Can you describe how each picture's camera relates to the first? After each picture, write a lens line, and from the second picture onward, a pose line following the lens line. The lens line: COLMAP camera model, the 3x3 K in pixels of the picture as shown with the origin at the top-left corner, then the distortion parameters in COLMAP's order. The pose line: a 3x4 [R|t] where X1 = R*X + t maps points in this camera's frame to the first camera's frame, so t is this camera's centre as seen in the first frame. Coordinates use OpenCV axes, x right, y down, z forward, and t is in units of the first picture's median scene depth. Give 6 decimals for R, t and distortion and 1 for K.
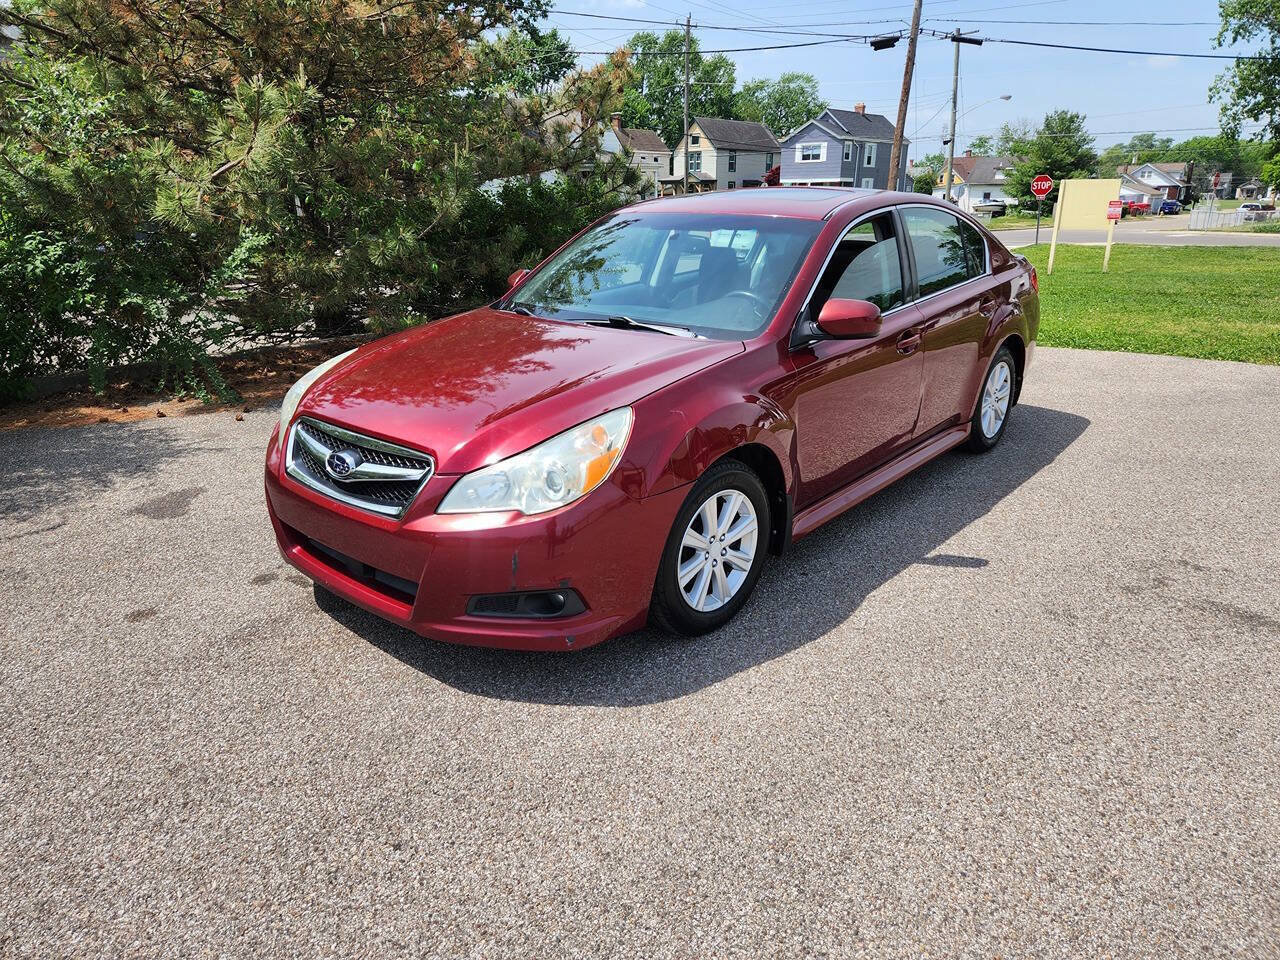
lens RADIAL K [[849.6, 0, 637.2], [0, 849.6, 466.2], [0, 0, 1]] dist [0.065713, -0.052614]
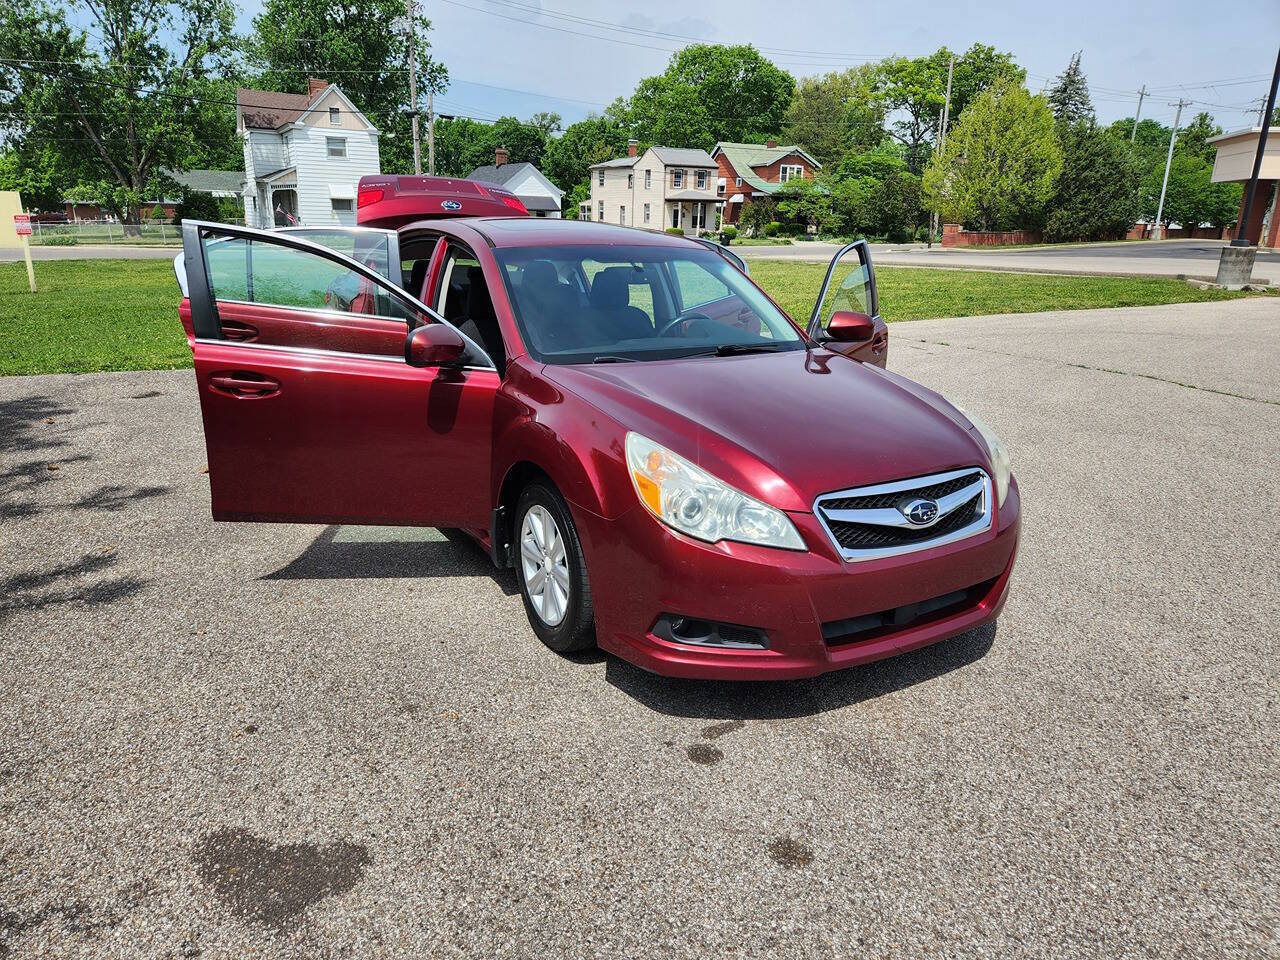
lens RADIAL K [[849.6, 0, 631.2], [0, 849.6, 477.1], [0, 0, 1]] dist [0.065713, -0.052614]
pose [[0.310225, -0.265213, 0.912920, -0.981436], [0.265930, 0.946171, 0.184505, -0.227596], [-0.912711, 0.185534, 0.364054, 0.689877]]
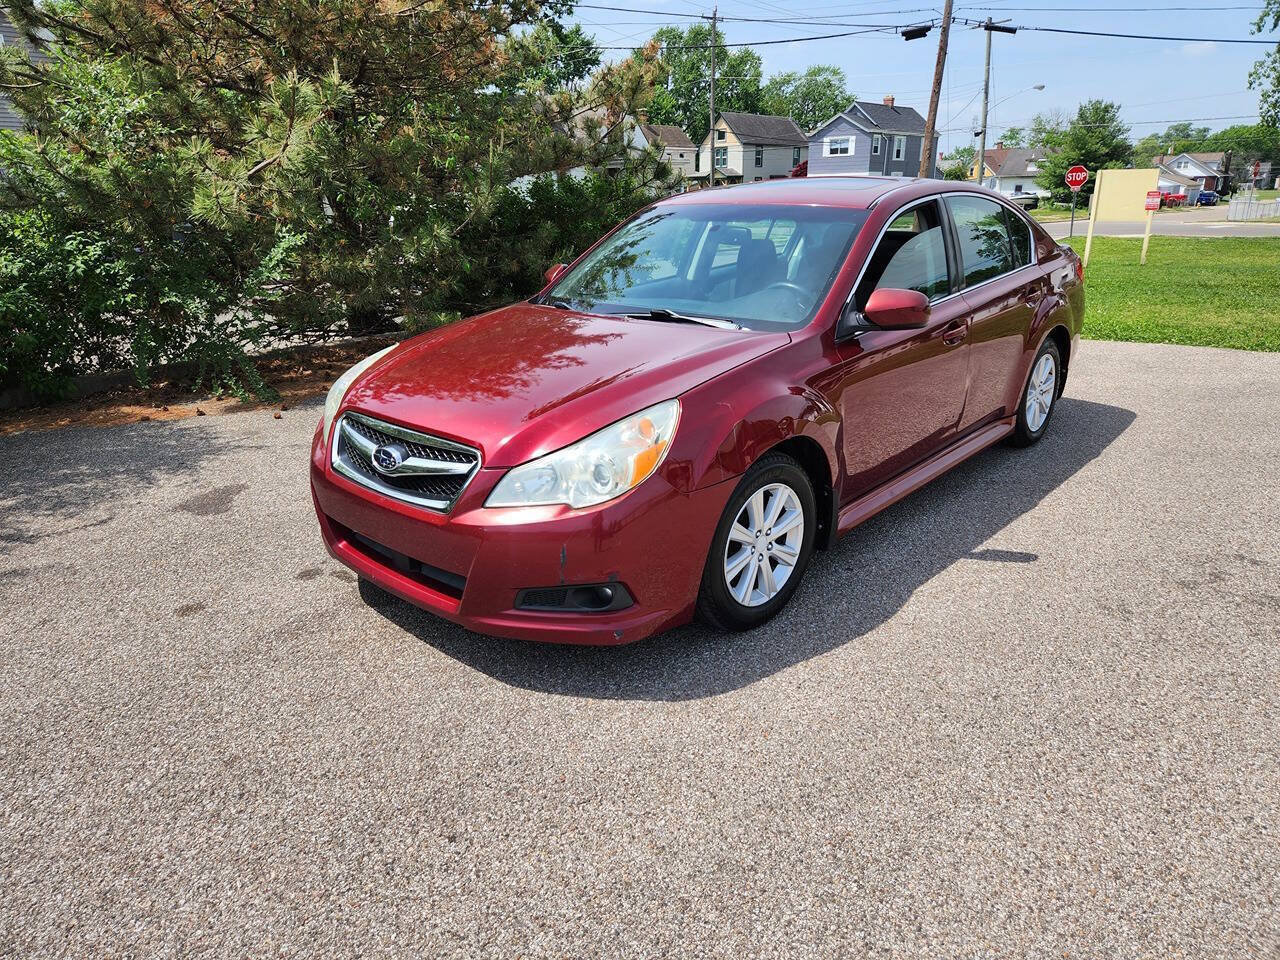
lens RADIAL K [[849.6, 0, 642.5], [0, 849.6, 477.5], [0, 0, 1]] dist [0.065713, -0.052614]
pose [[0.999694, -0.003676, -0.024463, -0.017508], [0.004029, 0.999888, 0.014428, 0.004798], [0.024407, -0.014522, 0.999597, 0.007146]]
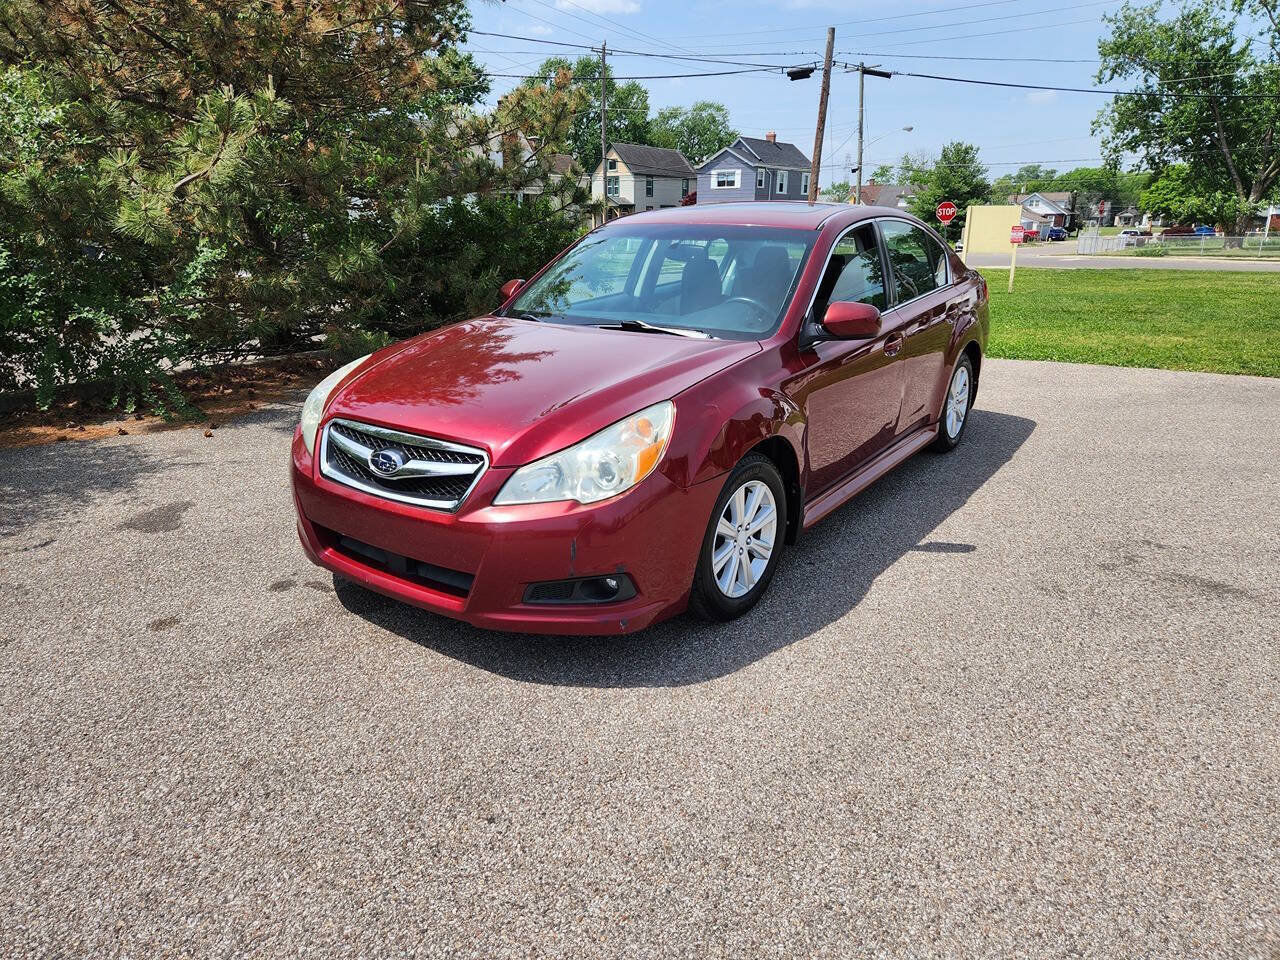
lens RADIAL K [[849.6, 0, 639.5], [0, 849.6, 472.3], [0, 0, 1]] dist [0.065713, -0.052614]
pose [[0.995256, -0.022460, 0.094660, -0.104846], [0.024294, 0.999538, -0.018274, 0.026145], [-0.094205, 0.020487, 0.995342, -0.028878]]
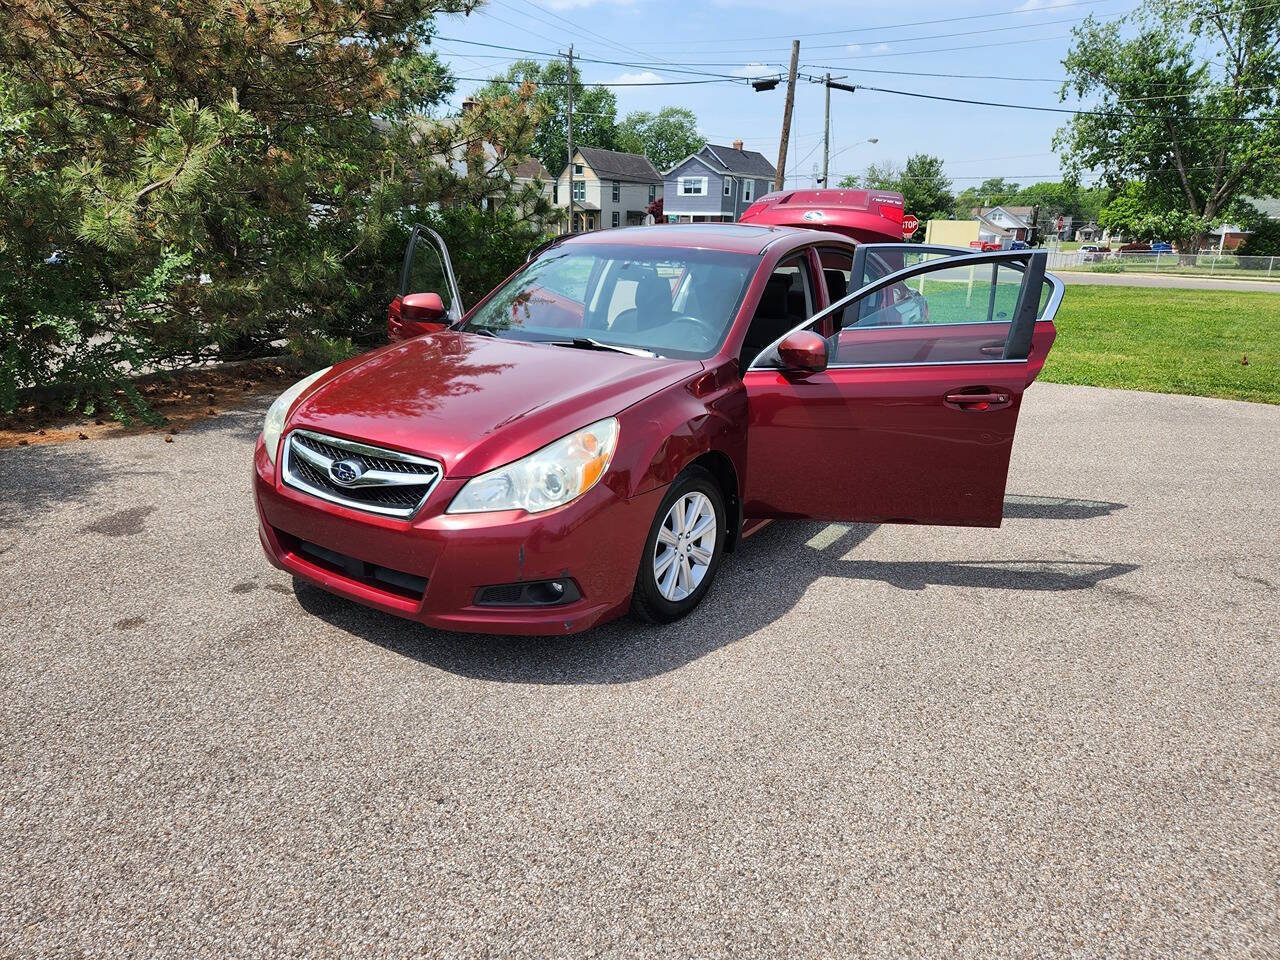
lens RADIAL K [[857.3, 0, 632.2], [0, 857.3, 483.2], [0, 0, 1]] dist [0.053532, -0.043552]
pose [[0.991755, -0.013086, 0.127479, -0.093039], [0.014928, 0.999797, -0.013499, 0.023953], [-0.127276, 0.015290, 0.991749, -0.090997]]
